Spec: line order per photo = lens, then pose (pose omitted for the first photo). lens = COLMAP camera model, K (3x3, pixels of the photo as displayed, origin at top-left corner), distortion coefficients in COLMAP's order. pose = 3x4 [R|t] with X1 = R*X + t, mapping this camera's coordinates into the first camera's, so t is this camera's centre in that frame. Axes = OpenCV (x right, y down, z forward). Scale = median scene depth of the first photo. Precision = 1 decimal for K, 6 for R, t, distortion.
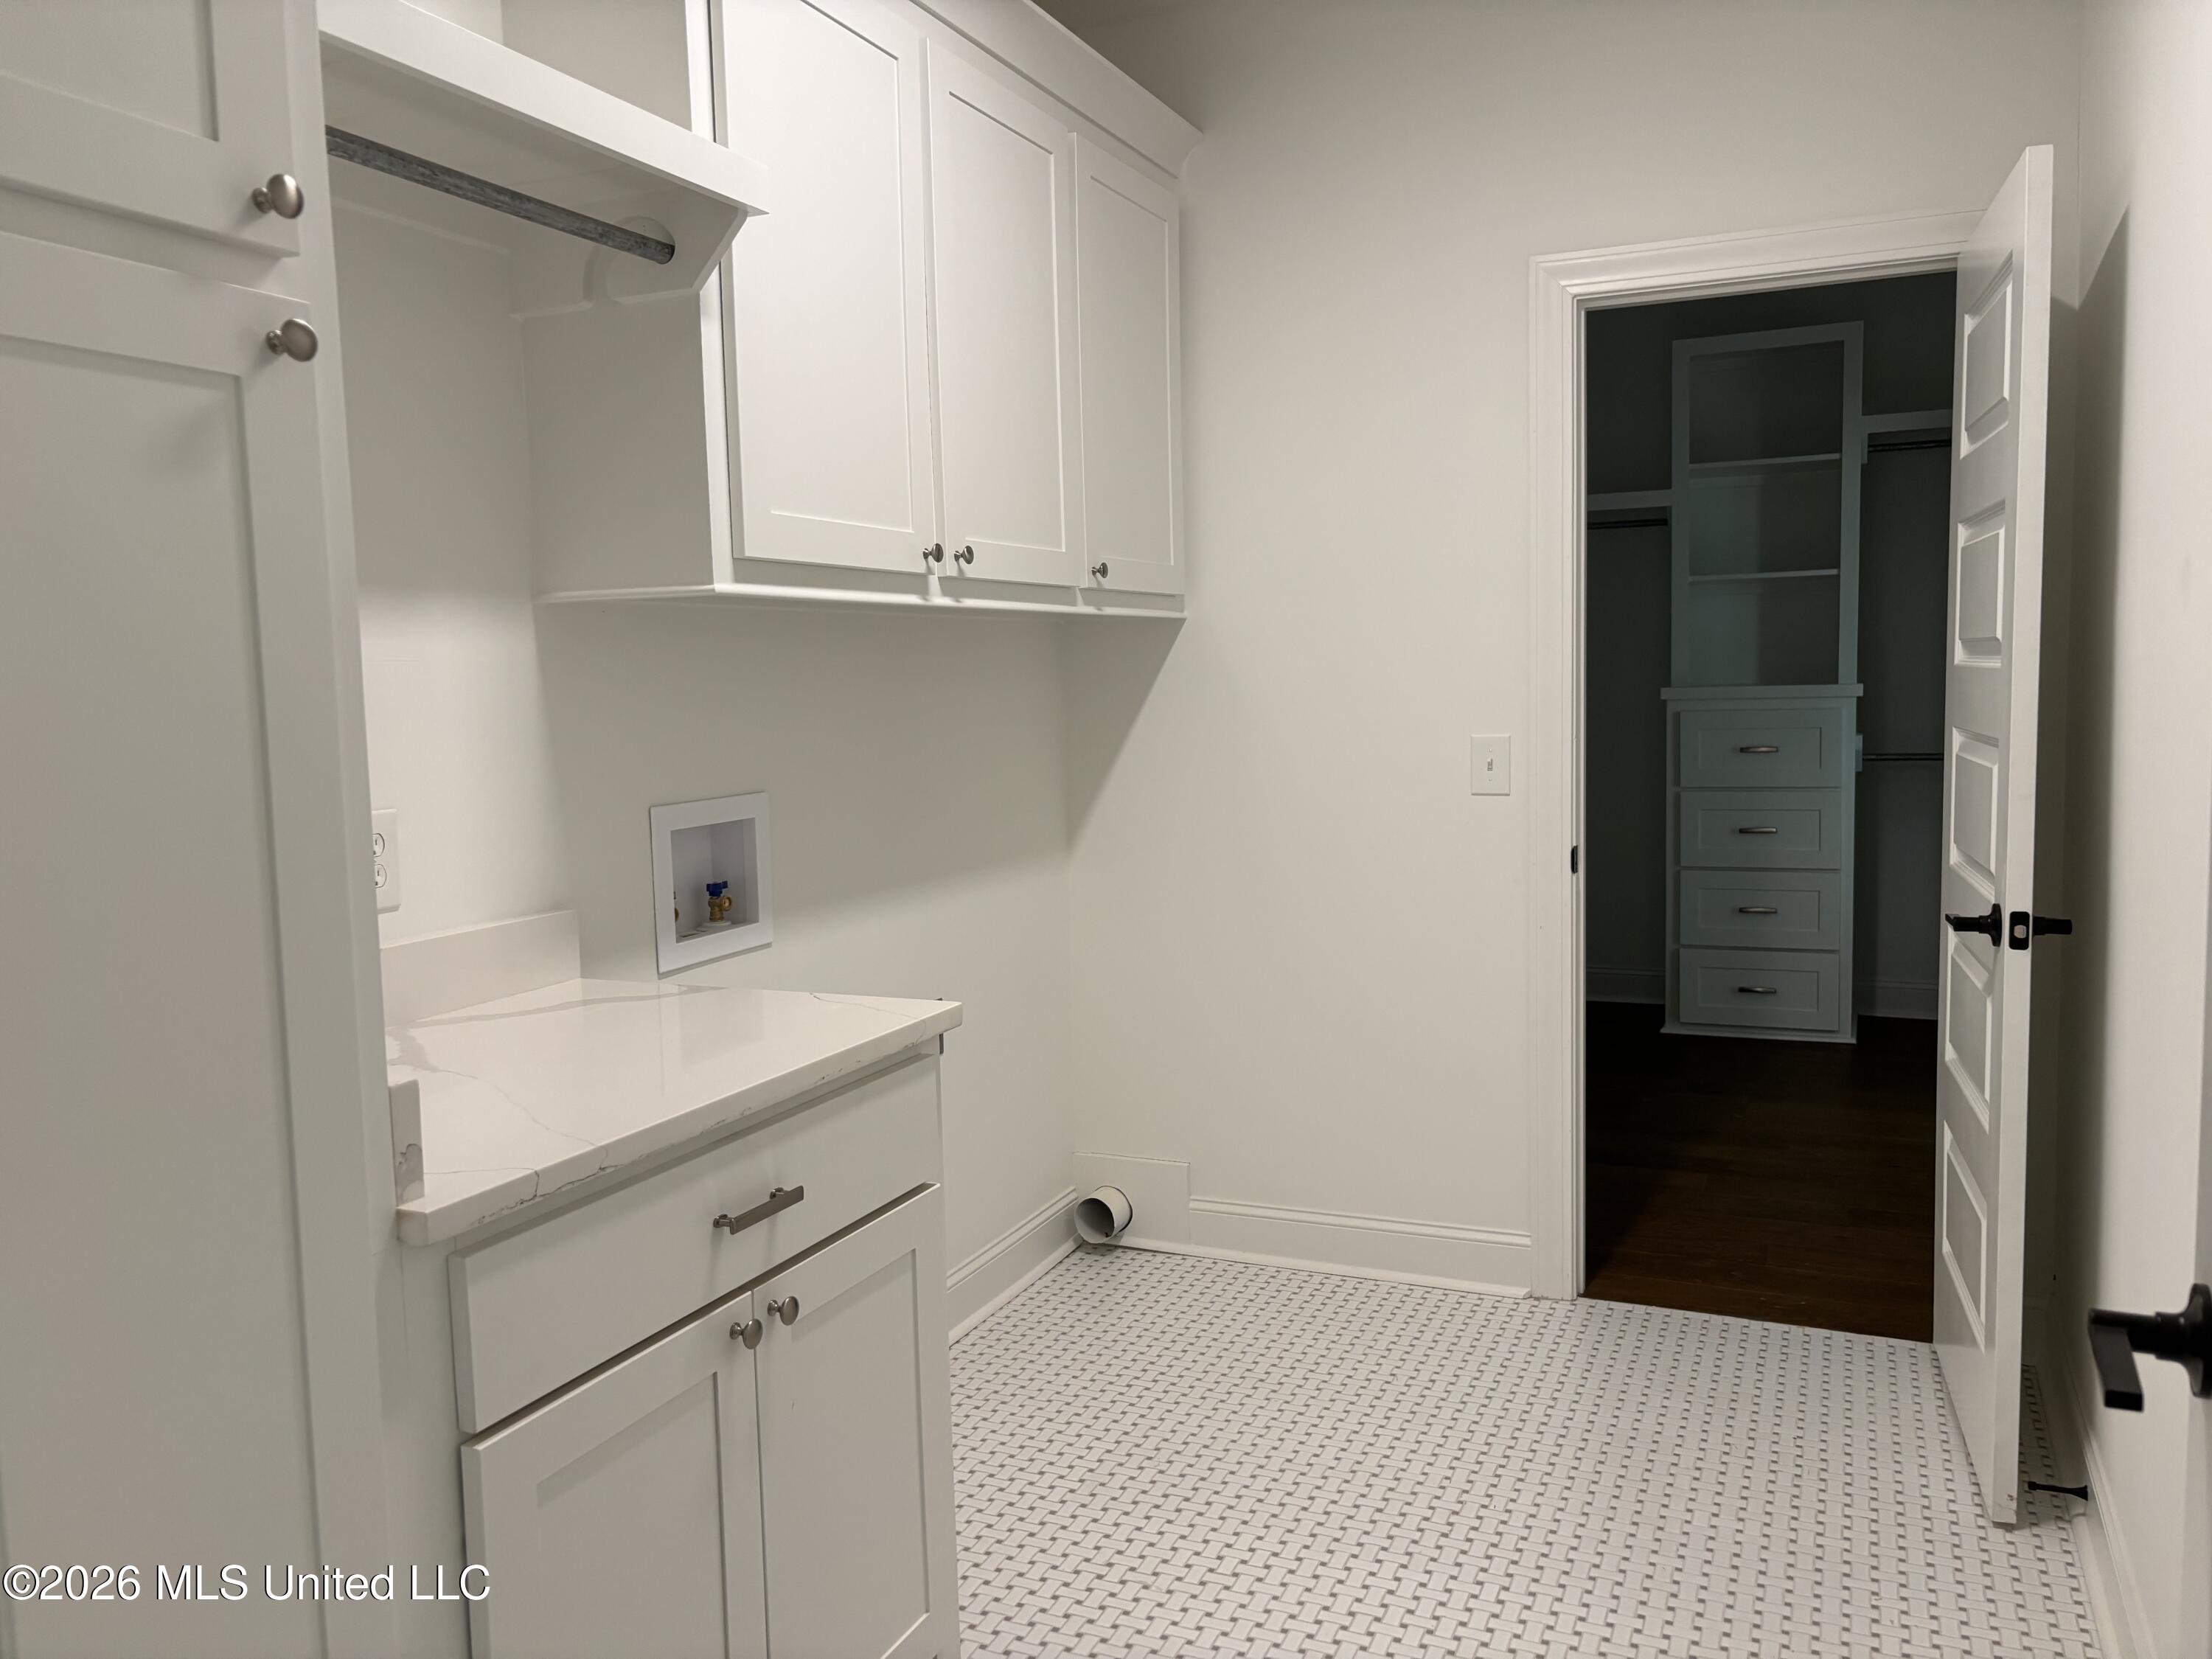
lens RADIAL K [[1678.9, 0, 1113.5], [0, 1678.9, 840.8], [0, 0, 1]] dist [0.033078, -0.014756]
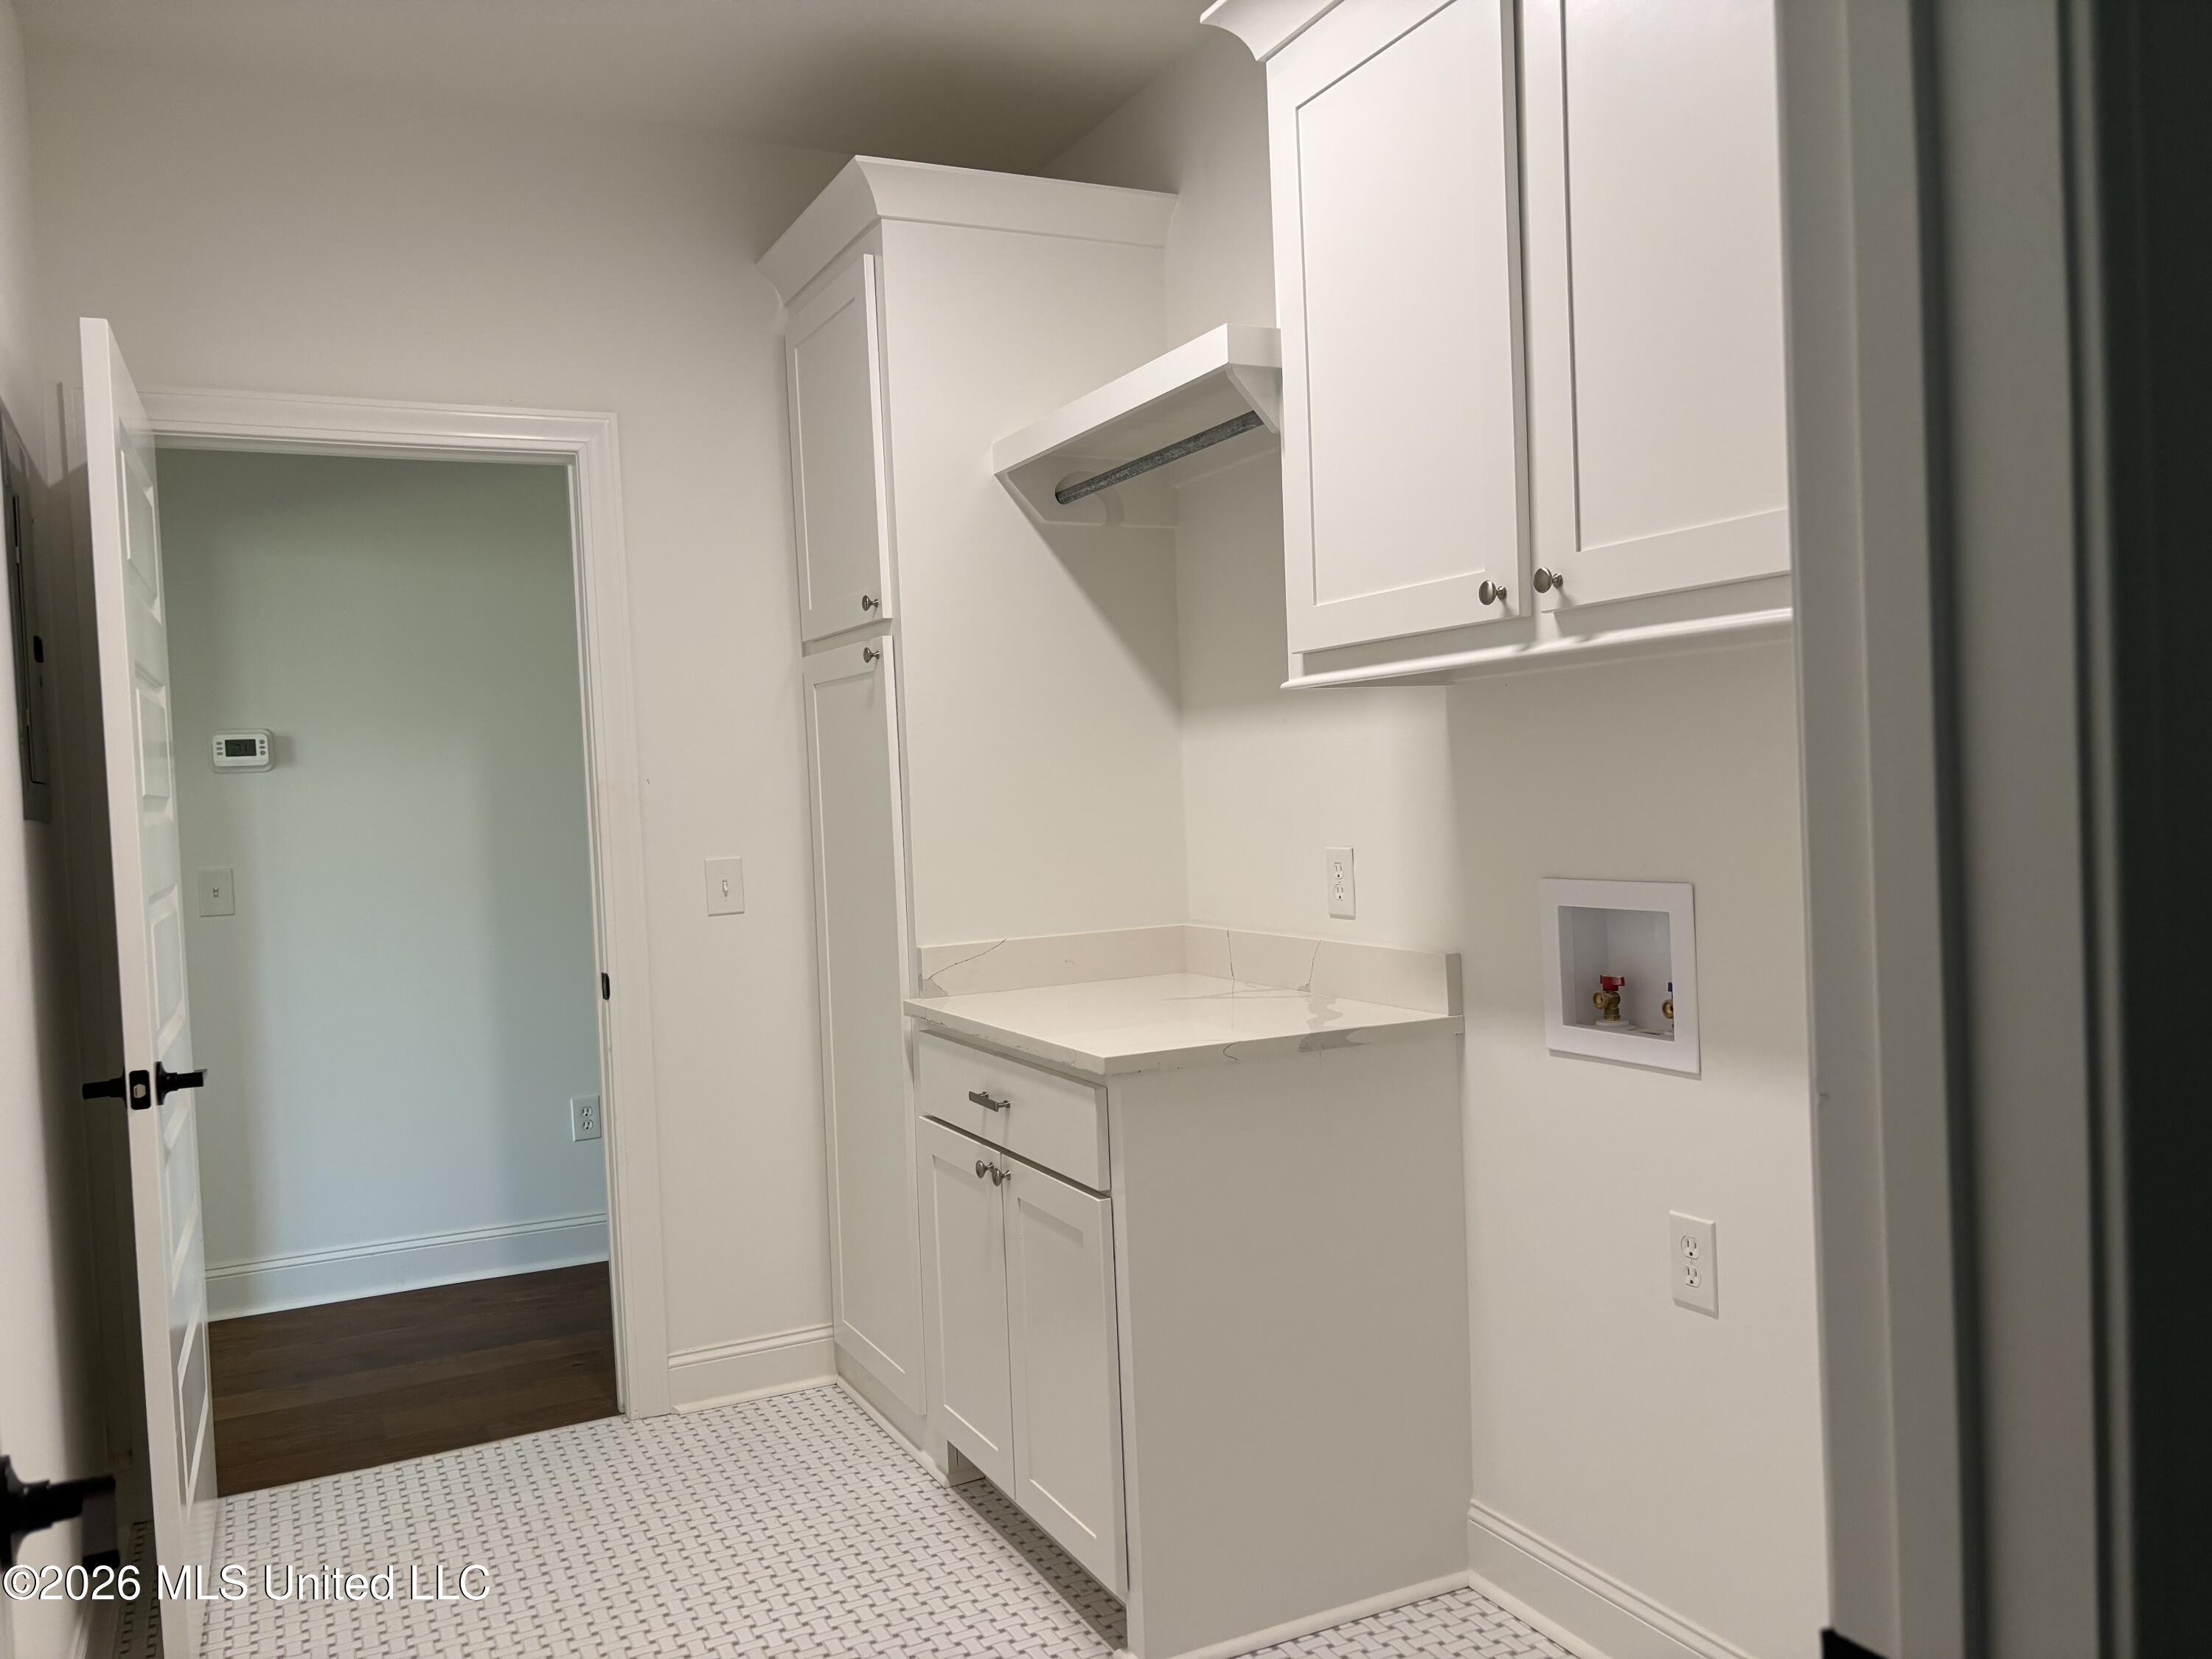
lens RADIAL K [[1678.9, 0, 1113.5], [0, 1678.9, 840.8], [0, 0, 1]] dist [0.033078, -0.014756]
pose [[-0.664121, 0.085405, -0.742730, 0.578910], [-0.009080, 0.992459, 0.122240, -0.150608], [0.747570, 0.087926, -0.658338, 1.381804]]
